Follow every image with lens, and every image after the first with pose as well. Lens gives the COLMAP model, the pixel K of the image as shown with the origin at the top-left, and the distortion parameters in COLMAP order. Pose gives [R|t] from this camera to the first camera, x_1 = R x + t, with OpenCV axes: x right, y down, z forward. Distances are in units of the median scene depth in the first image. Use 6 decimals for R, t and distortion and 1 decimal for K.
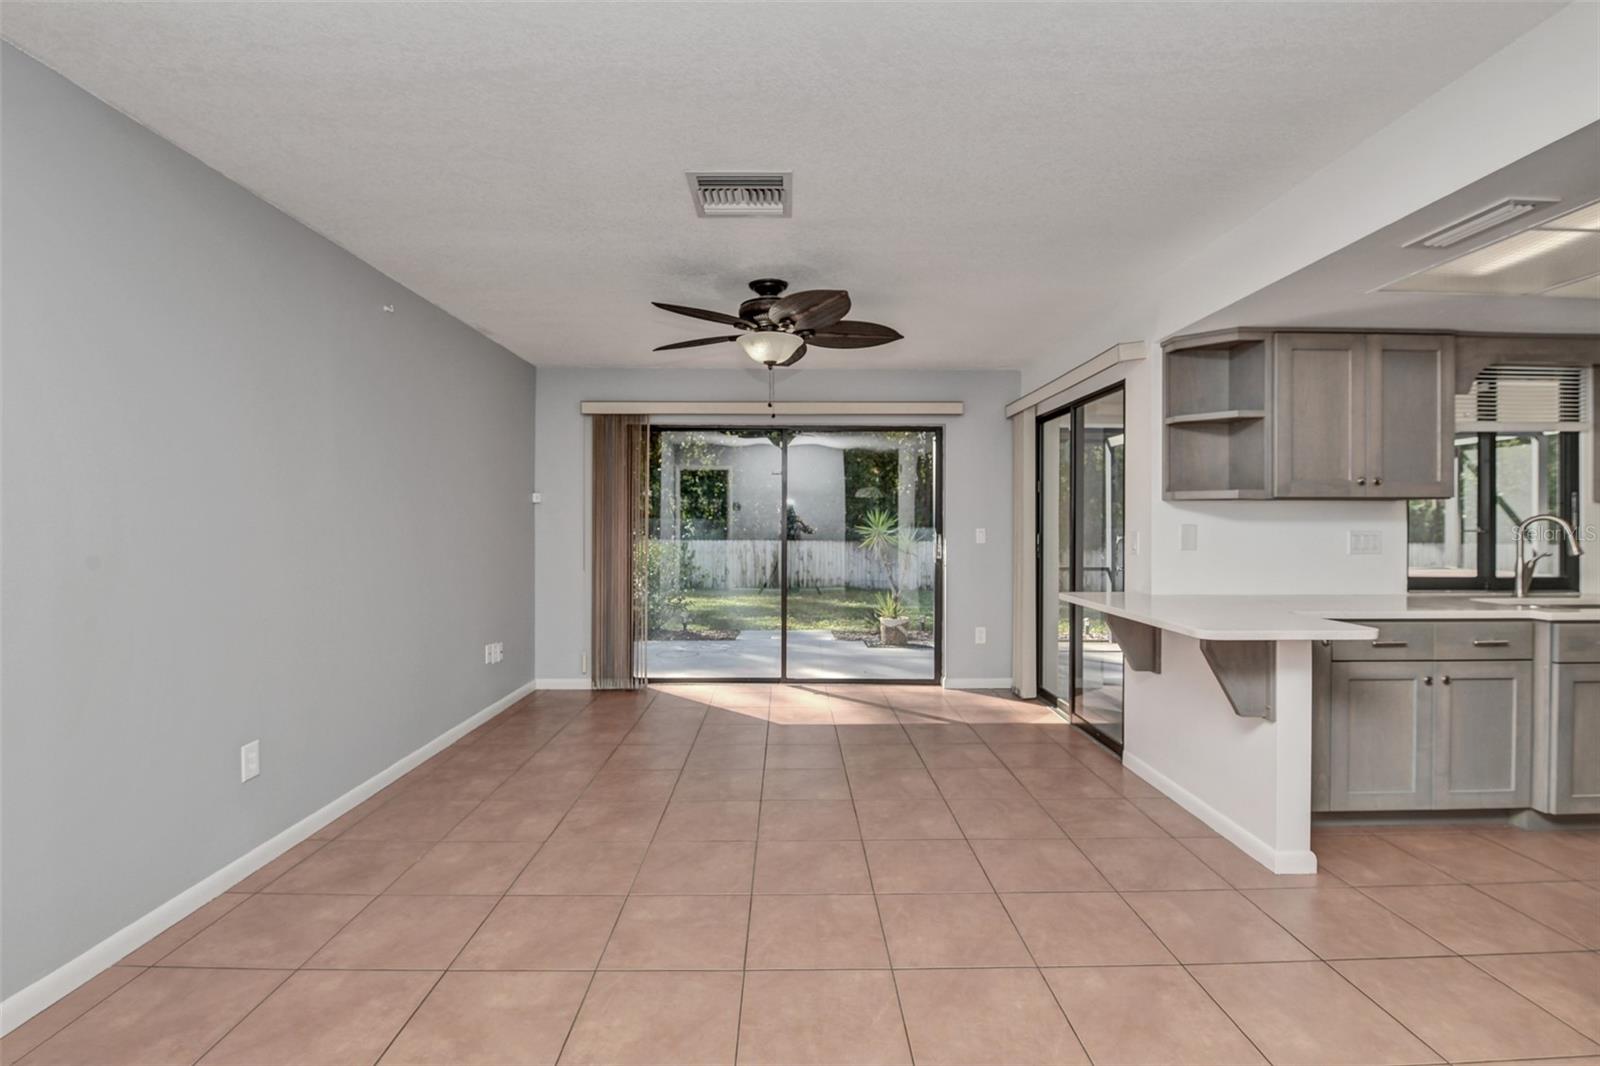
lens RADIAL K [[726.4, 0, 802.7], [0, 726.4, 527.4], [0, 0, 1]] dist [-0.010869, -0.000191]
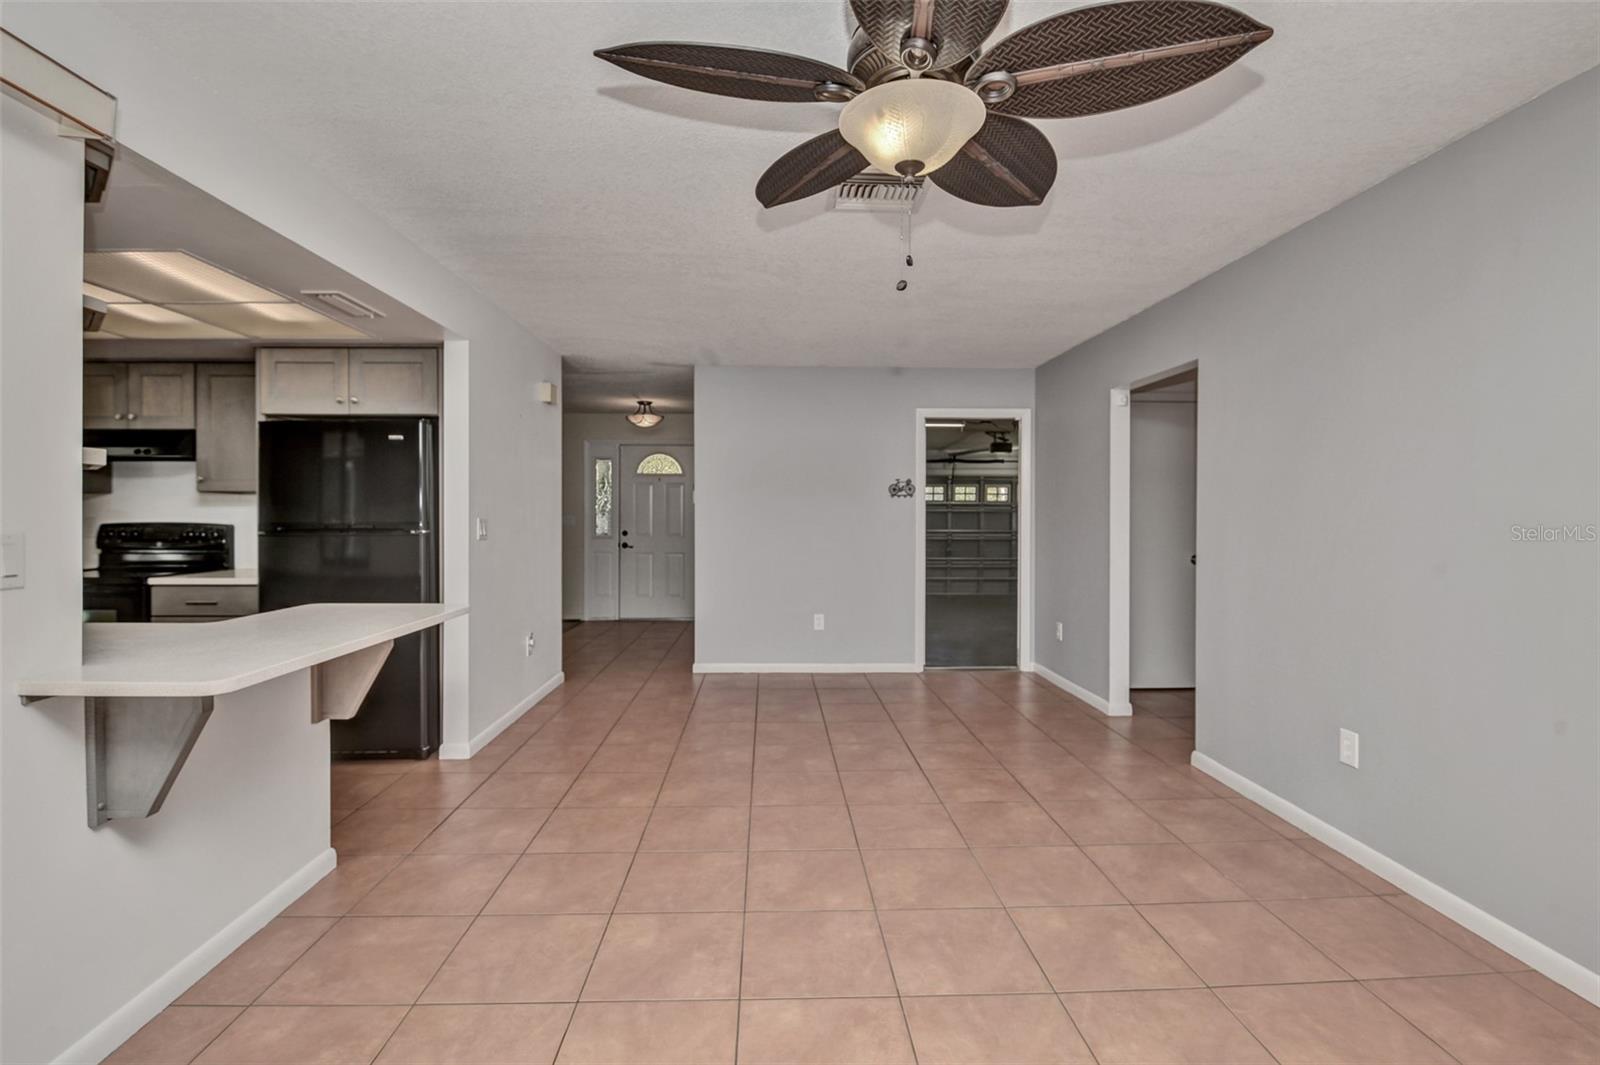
lens RADIAL K [[726.4, 0, 797.7], [0, 726.4, 518.4], [0, 0, 1]] dist [-0.010869, -0.000191]
pose [[-0.999790, -0.005726, -0.019667, 0.043493], [-0.006016, 0.999874, 0.014713, -0.014528], [0.019580, 0.014828, -0.999698, 1.891950]]
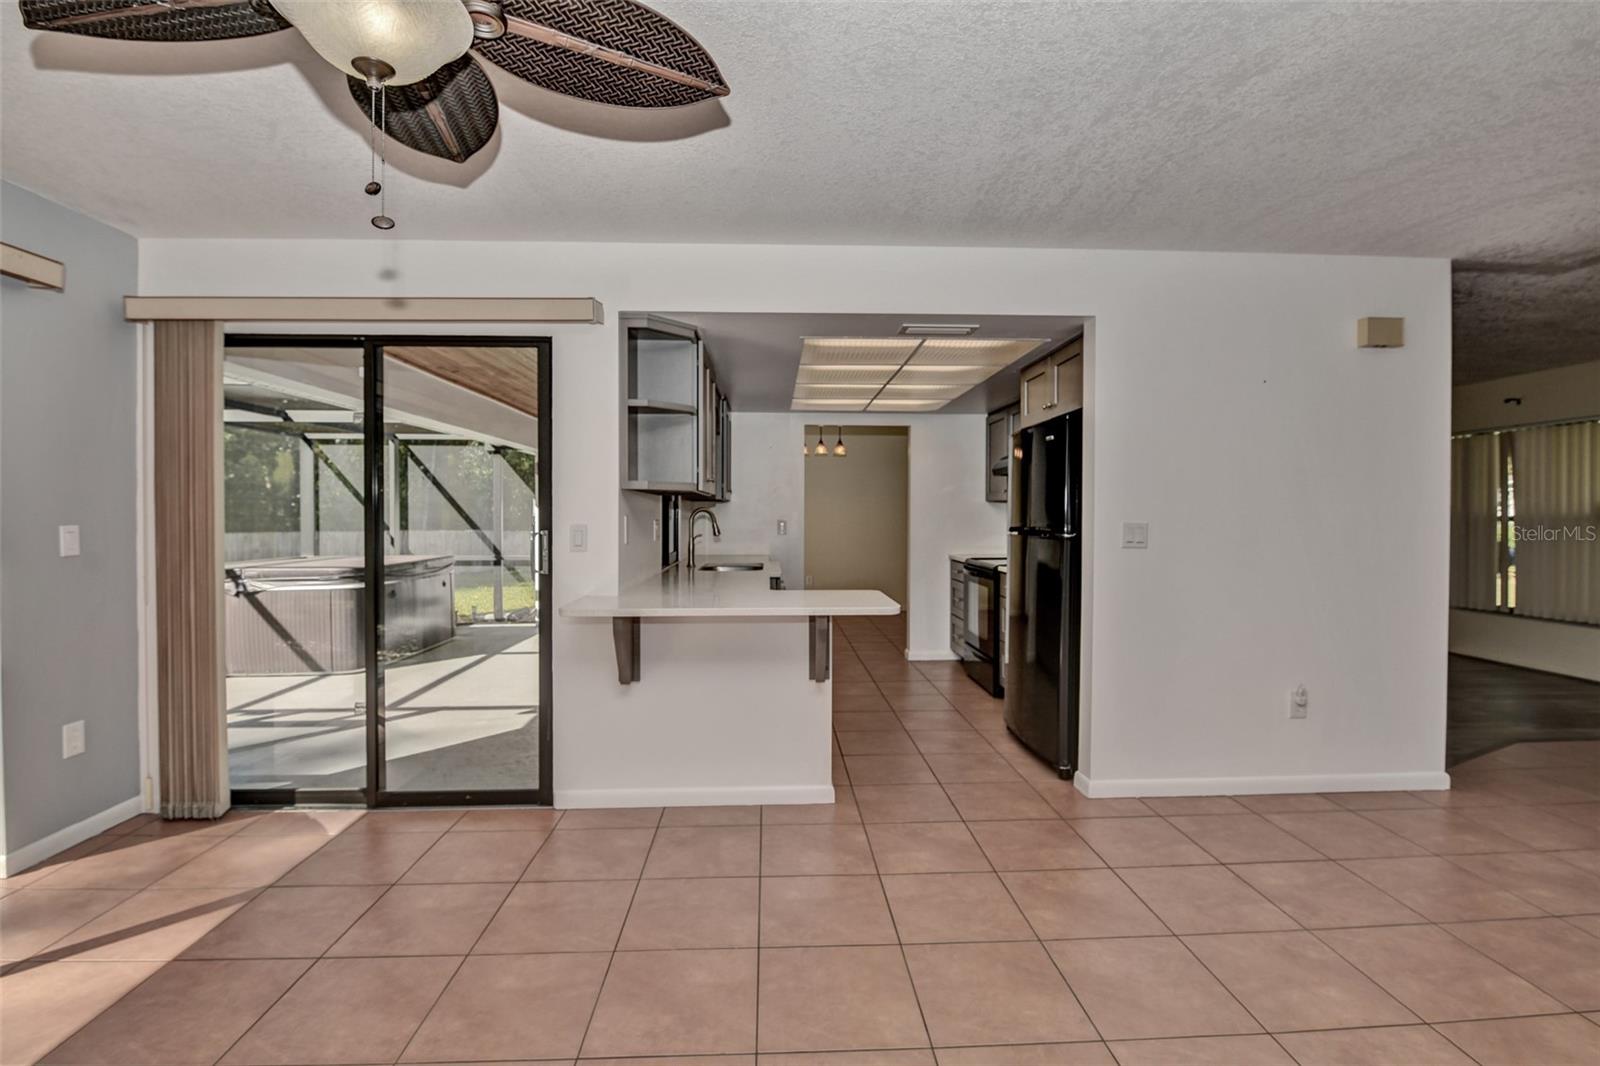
lens RADIAL K [[726.4, 0, 801.6], [0, 726.4, 527.7], [0, 0, 1]] dist [-0.010869, -0.000191]
pose [[-0.028360, -0.024521, 0.999297, -0.527413], [0.005205, 0.999682, 0.024679, -0.013834], [-0.999584, 0.005902, -0.028224, 1.032458]]
